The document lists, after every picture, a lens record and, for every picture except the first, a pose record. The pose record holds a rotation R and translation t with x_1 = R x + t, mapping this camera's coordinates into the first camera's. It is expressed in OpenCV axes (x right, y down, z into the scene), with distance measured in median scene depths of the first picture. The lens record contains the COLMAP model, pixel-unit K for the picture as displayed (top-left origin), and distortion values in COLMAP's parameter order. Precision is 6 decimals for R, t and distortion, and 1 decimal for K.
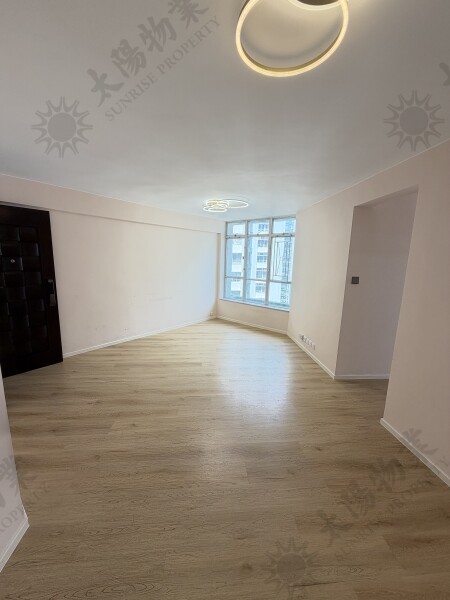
lens RADIAL K [[238.8, 0, 224.6], [0, 238.8, 300.2], [0, 0, 1]] dist [-0.000354, -0.000226]
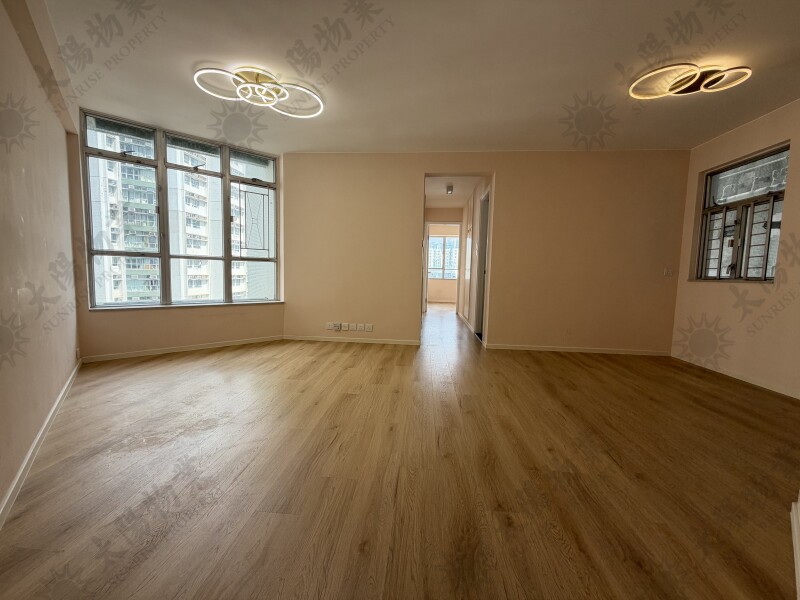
lens RADIAL K [[318.4, 0, 398.6], [0, 318.4, 299.4], [0, 0, 1]] dist [-0.000354, -0.000226]
pose [[0.172607, -0.106926, 0.979170, -0.739593], [0.155389, 0.984598, 0.080127, 0.024312], [-0.972657, 0.138322, 0.186564, 0.735906]]
